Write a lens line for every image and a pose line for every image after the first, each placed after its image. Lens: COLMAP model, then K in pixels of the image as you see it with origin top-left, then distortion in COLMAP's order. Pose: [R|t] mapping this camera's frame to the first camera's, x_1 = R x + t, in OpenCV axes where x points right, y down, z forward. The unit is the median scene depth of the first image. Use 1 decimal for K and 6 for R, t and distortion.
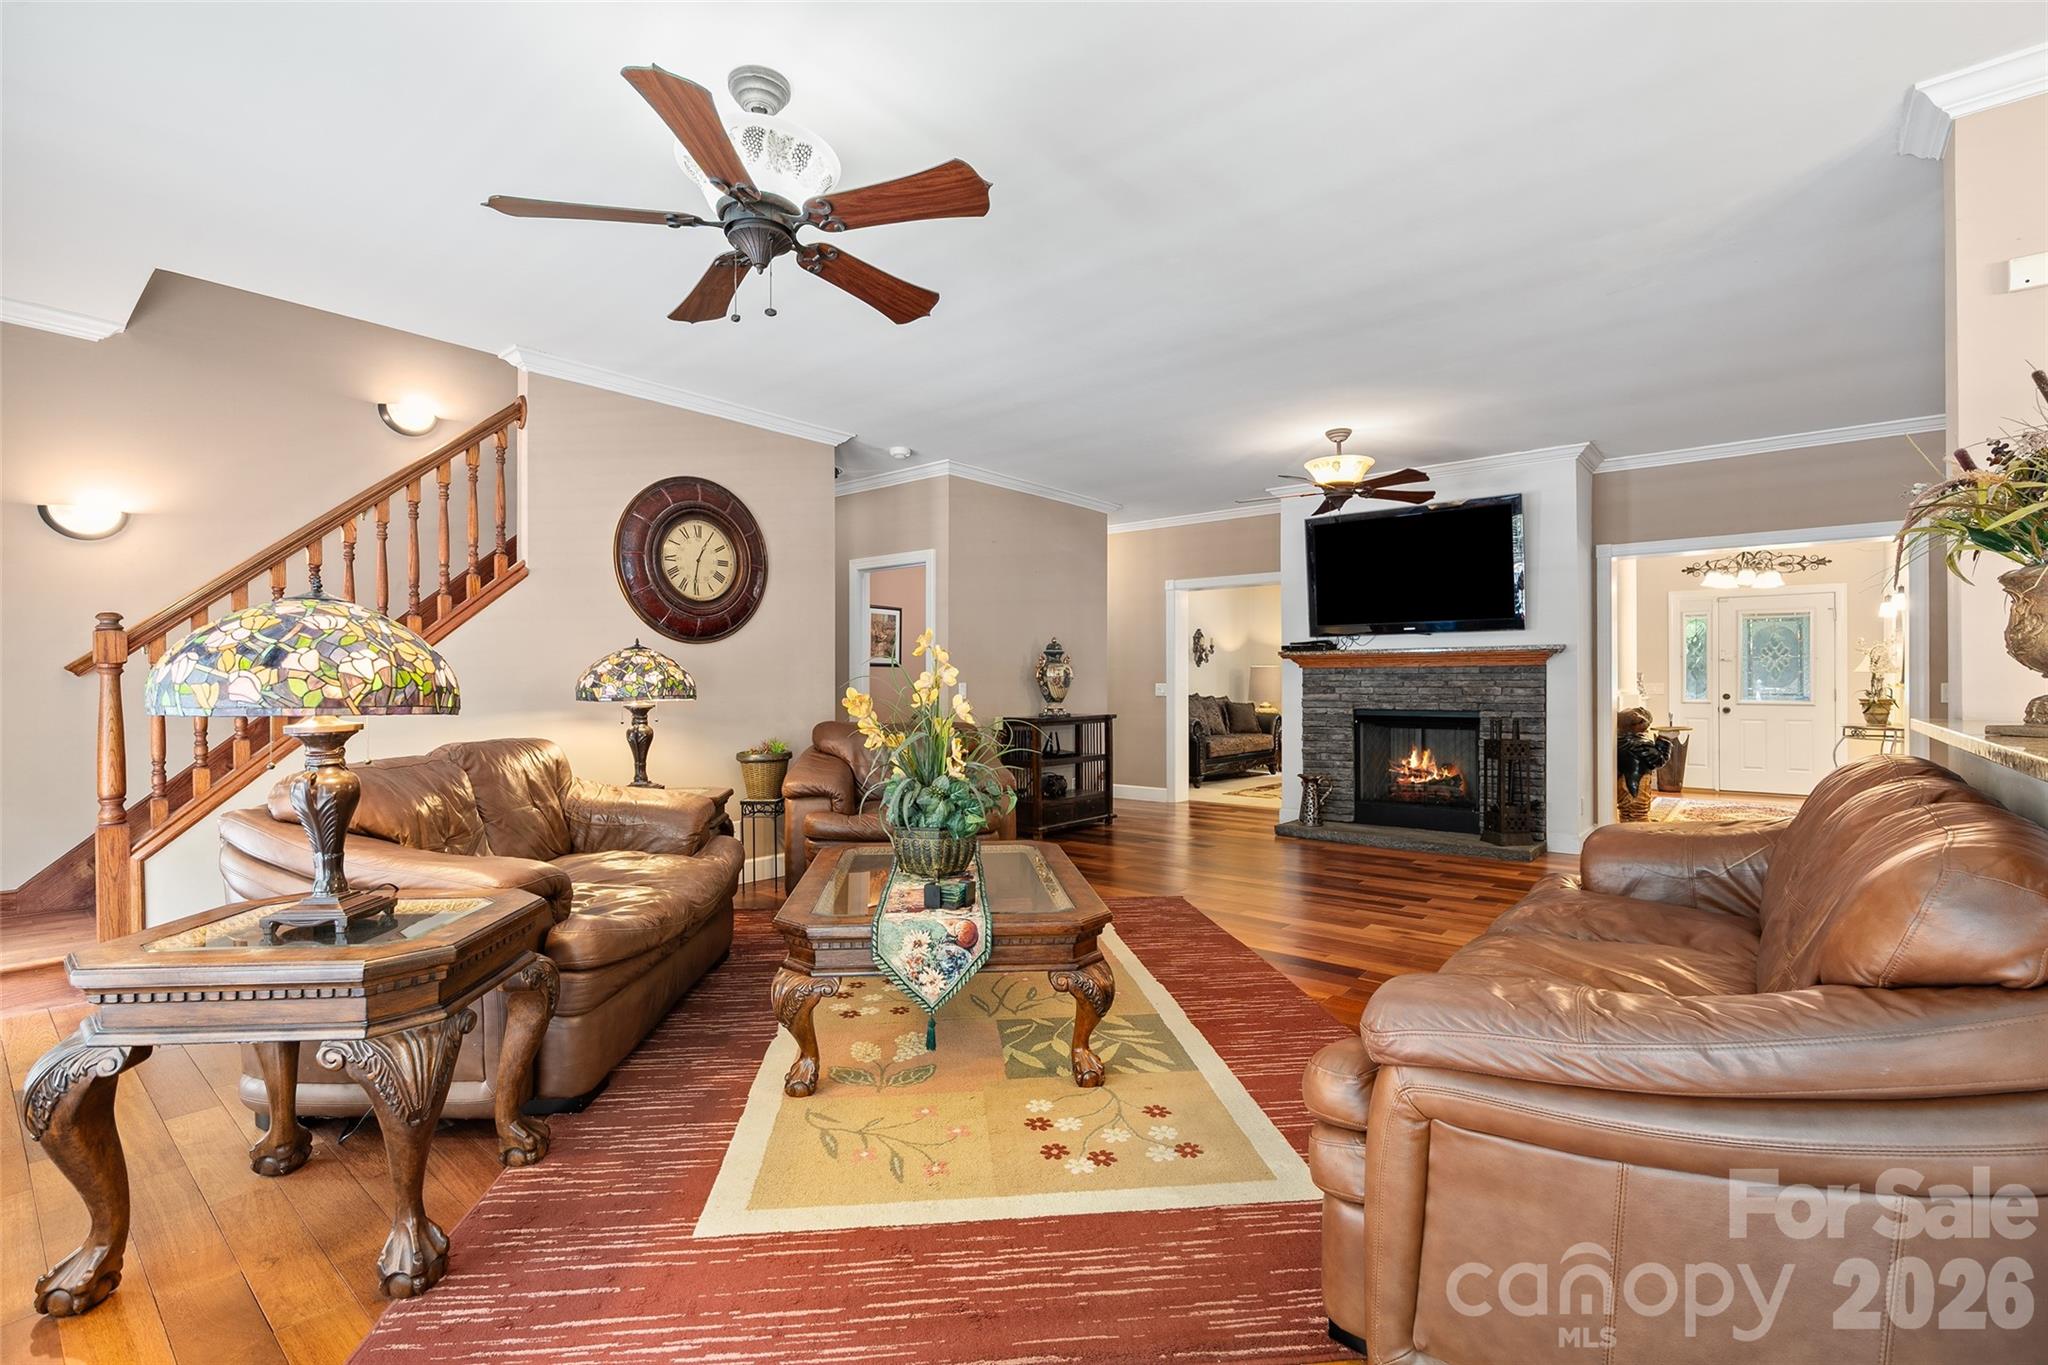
lens RADIAL K [[916.6, 0, 1024.0], [0, 916.6, 682.5], [0, 0, 1]] dist [-0.002890, -0.000450]
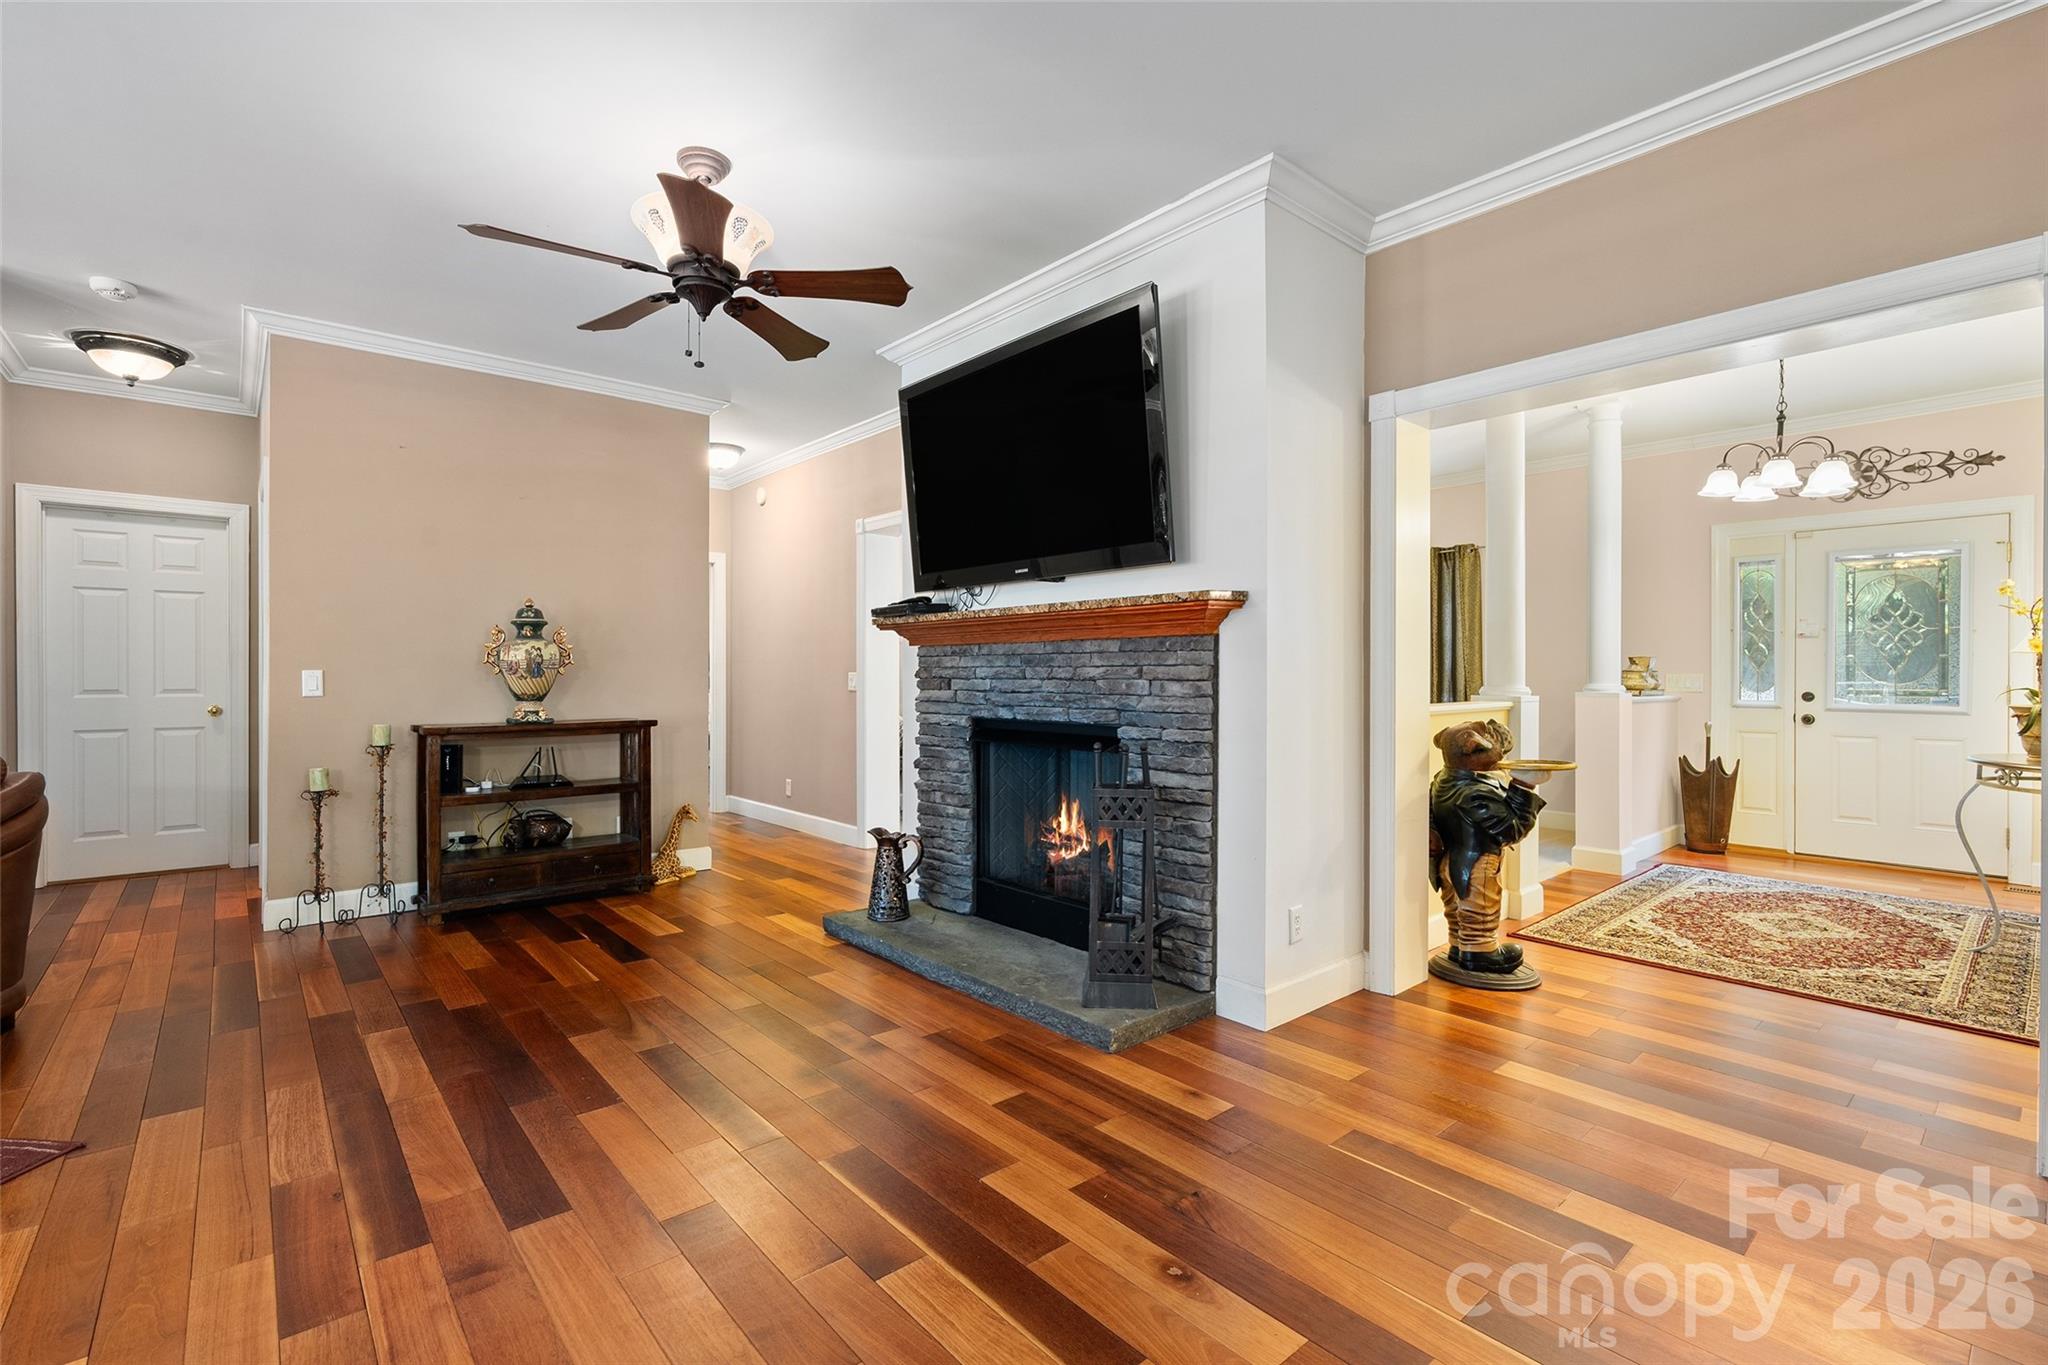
lens RADIAL K [[916.6, 0, 1024.0], [0, 916.6, 682.5], [0, 0, 1]] dist [-0.002890, -0.000450]
pose [[0.986652, 0.004845, -0.162768, 0.492838], [-0.003038, 0.999931, 0.011352, 0.000978], [0.162812, -0.010707, 0.986599, 0.449430]]
